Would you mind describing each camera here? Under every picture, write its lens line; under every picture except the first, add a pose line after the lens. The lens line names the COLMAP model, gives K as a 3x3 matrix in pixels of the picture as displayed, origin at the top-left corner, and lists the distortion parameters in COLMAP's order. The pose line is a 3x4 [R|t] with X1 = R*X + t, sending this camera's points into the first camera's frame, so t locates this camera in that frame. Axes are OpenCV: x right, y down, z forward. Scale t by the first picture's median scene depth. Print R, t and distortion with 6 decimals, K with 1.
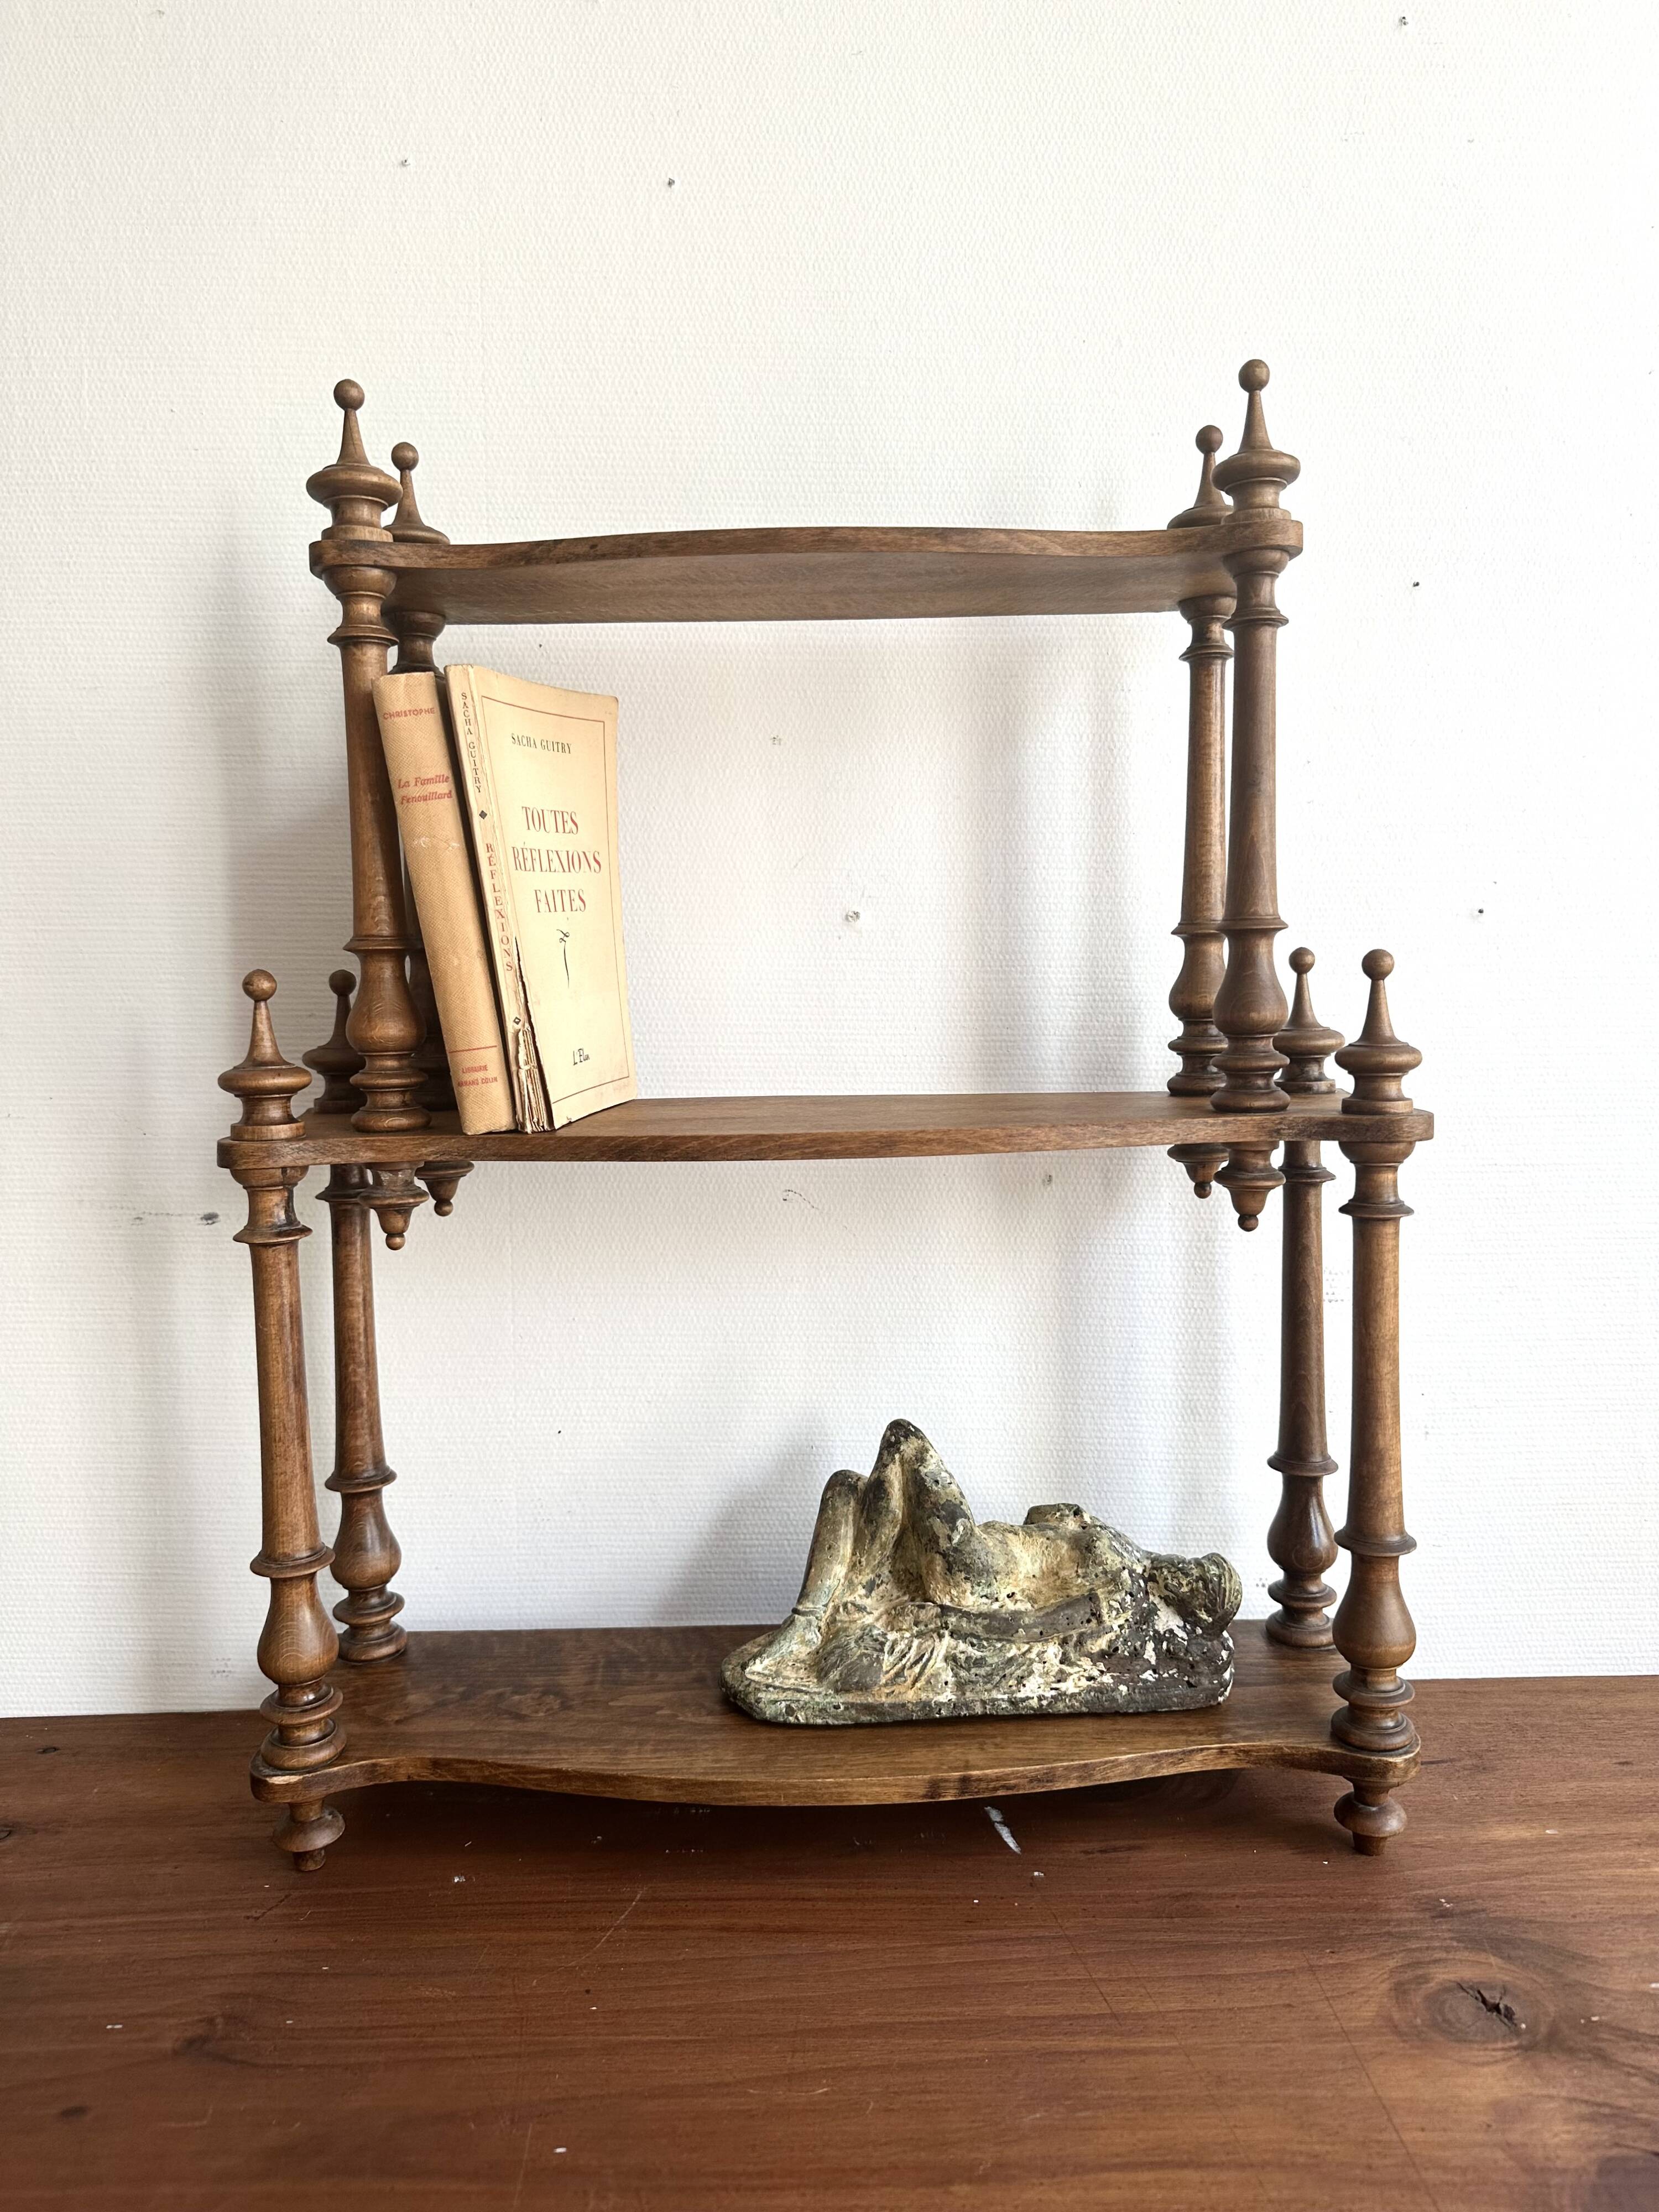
lens RADIAL K [[1585.8, 0, 834.1], [0, 1585.8, 1110.2], [0, 0, 1]] dist [-0.000996, -0.005474]
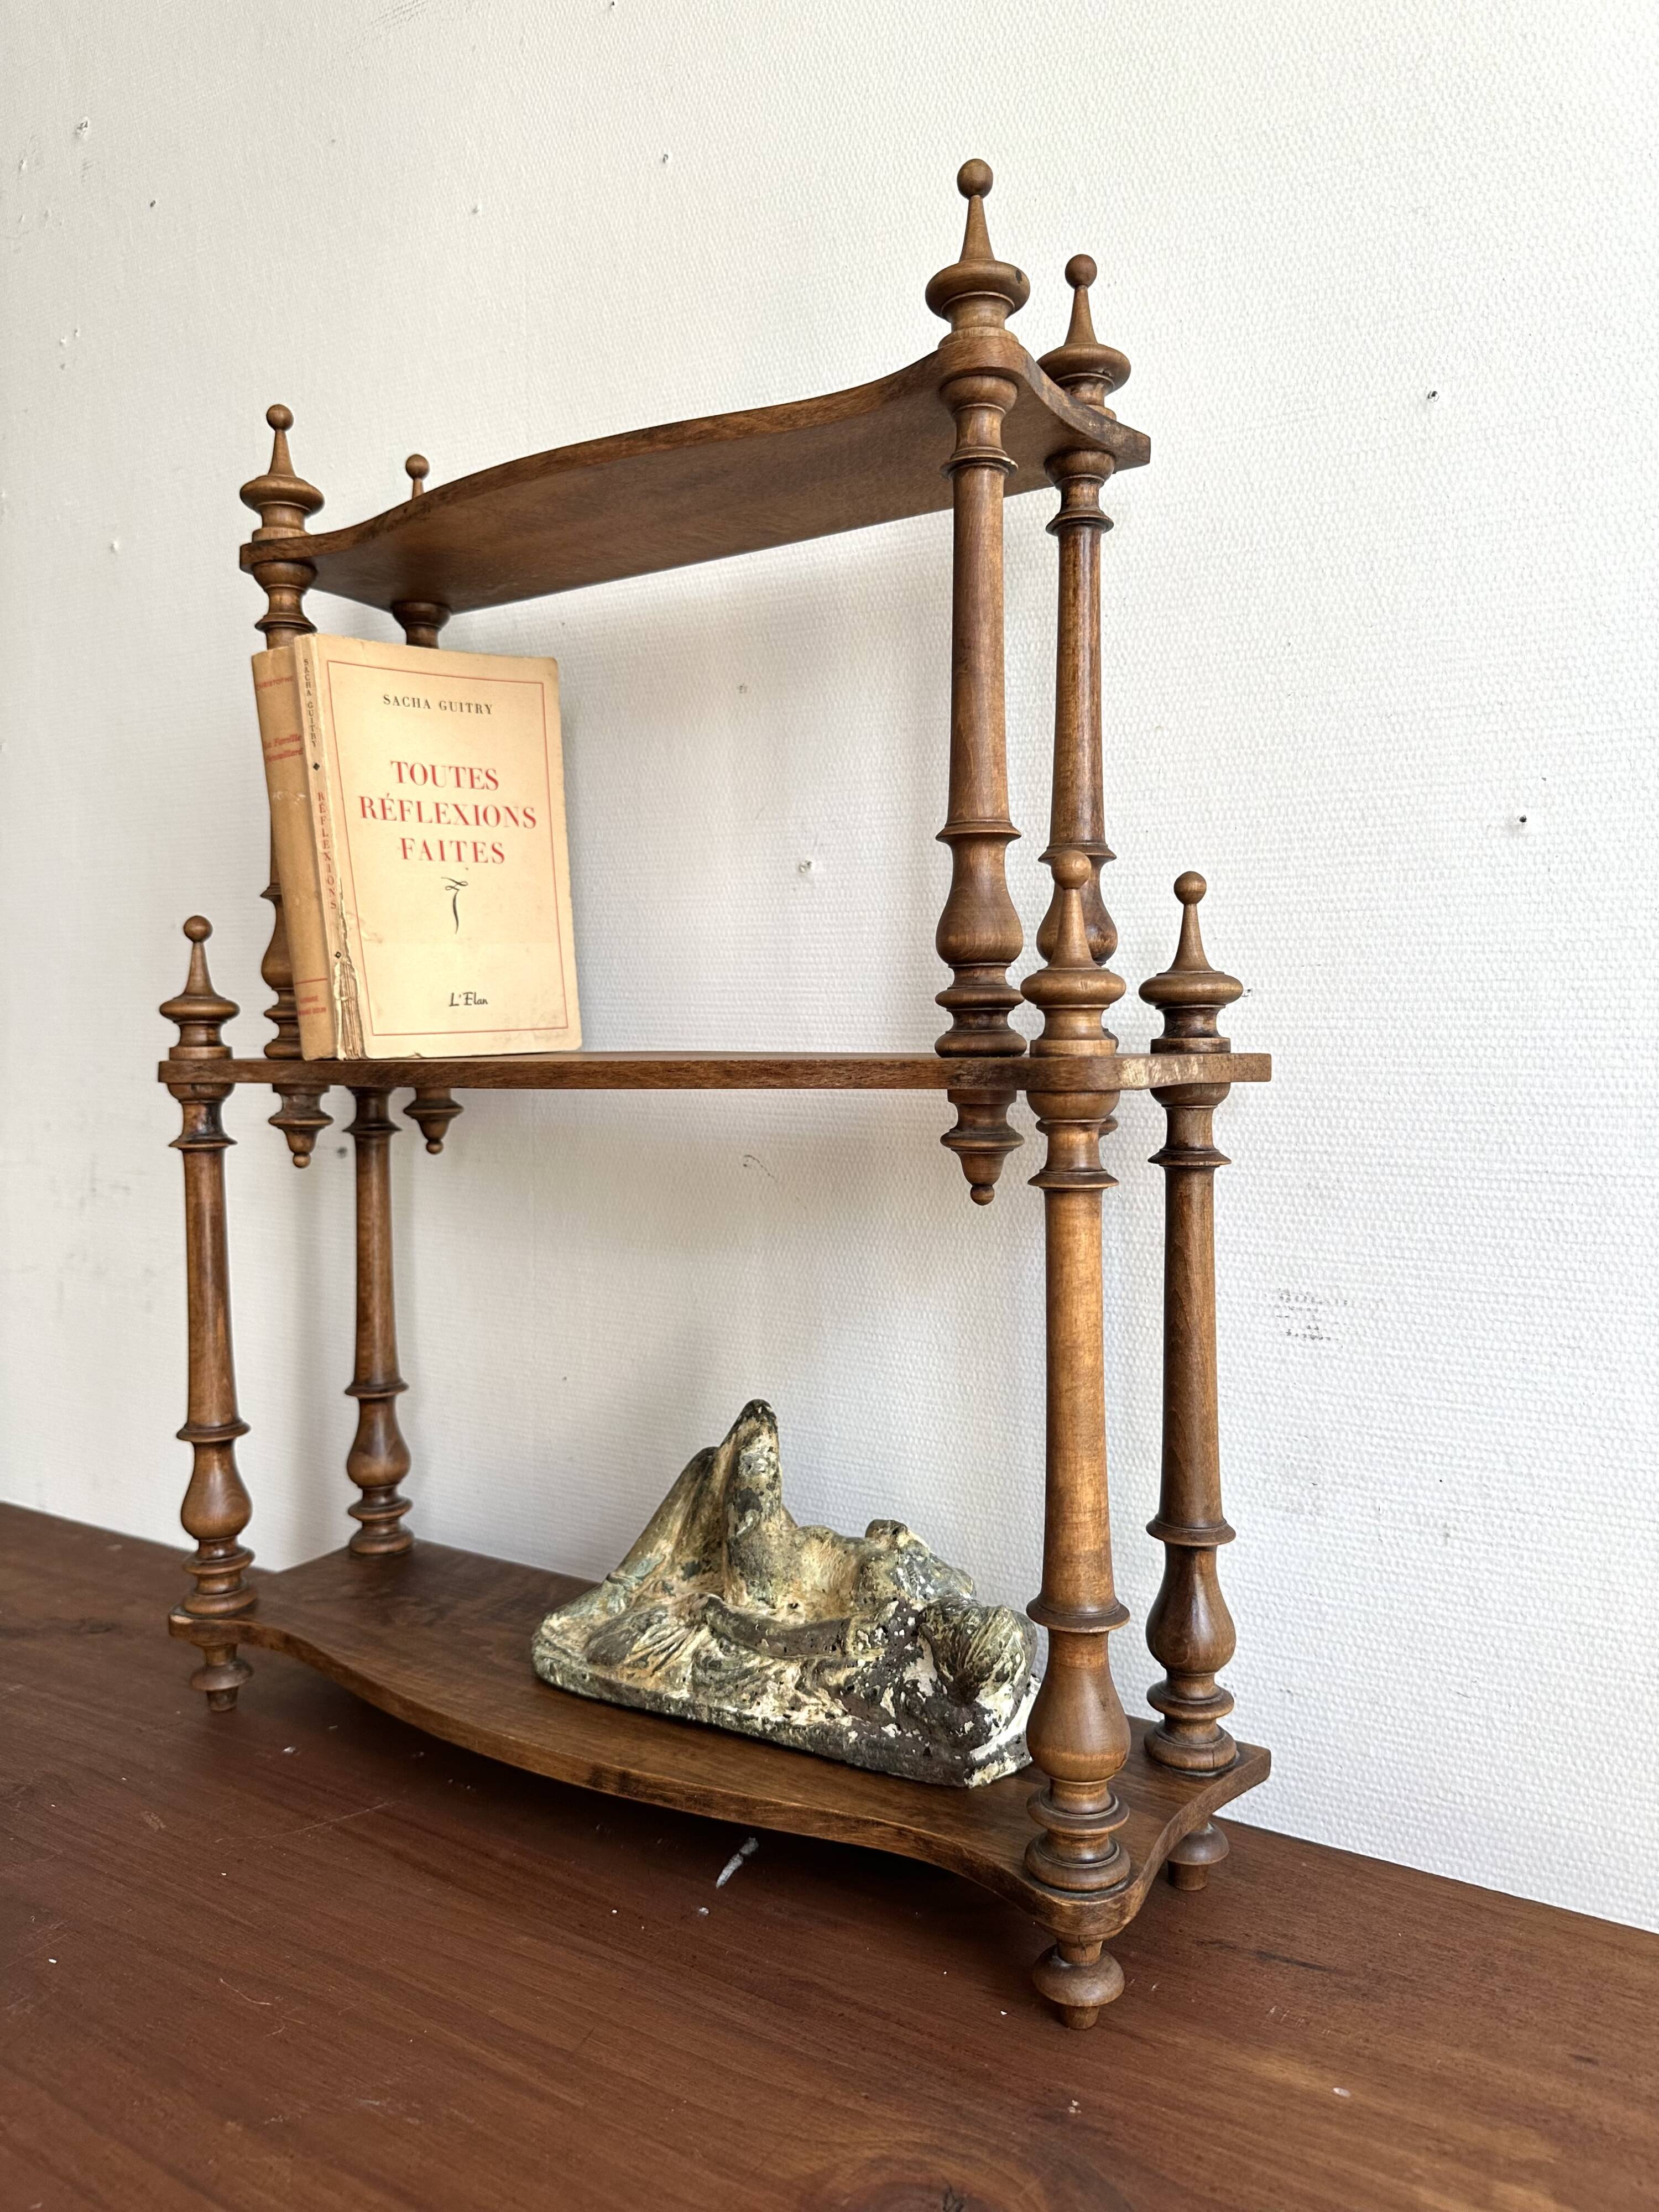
lens RADIAL K [[1601.2, 0, 836.7], [0, 1601.2, 1102.4], [0, 0, 1]] dist [-0.007794, -0.001615]
pose [[0.835308, 0.035449, -0.548638, 0.639653], [-0.060834, 0.997751, -0.028154, 0.050399], [0.546405, 0.056893, 0.835586, 0.259942]]
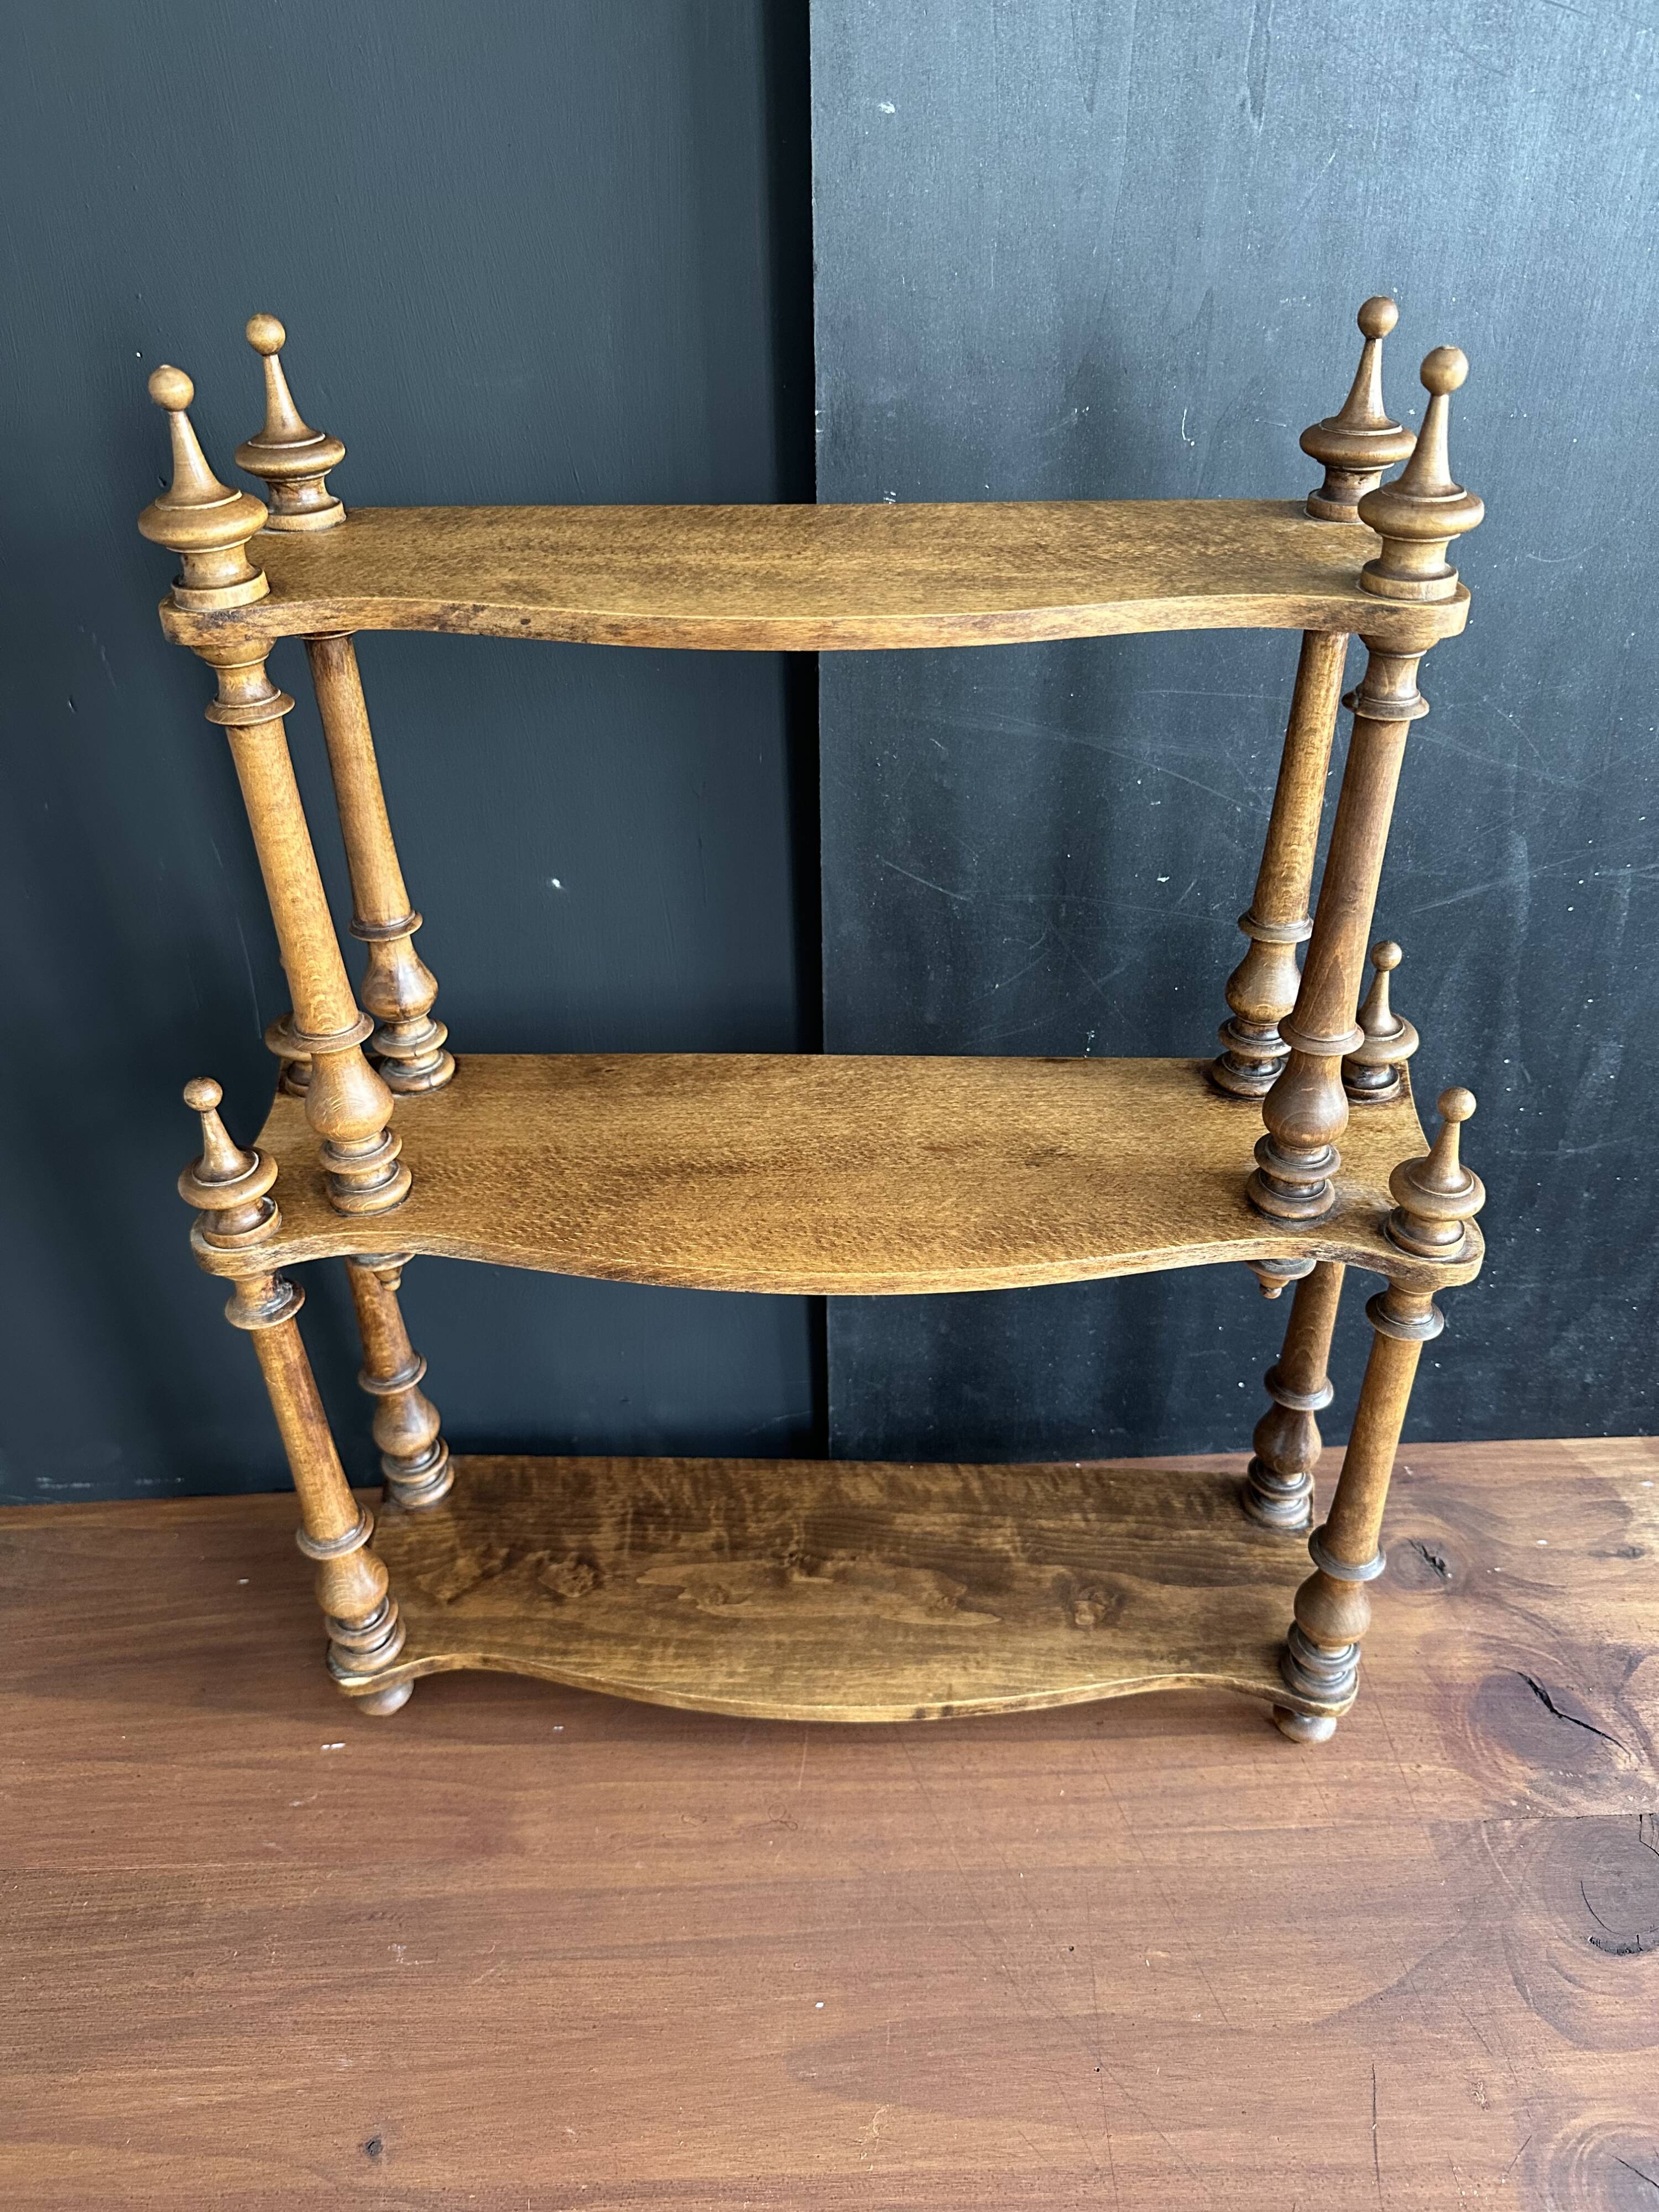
lens RADIAL K [[1571.3, 0, 829.5], [0, 1571.3, 1106.0], [0, 0, 1]] dist [0.095129, -0.194529]
pose [[0.999296, 0.022404, -0.030081, 0.021310], [-0.004606, 0.869237, 0.494375, -0.490233], [0.037223, -0.493888, 0.868728, 0.206849]]
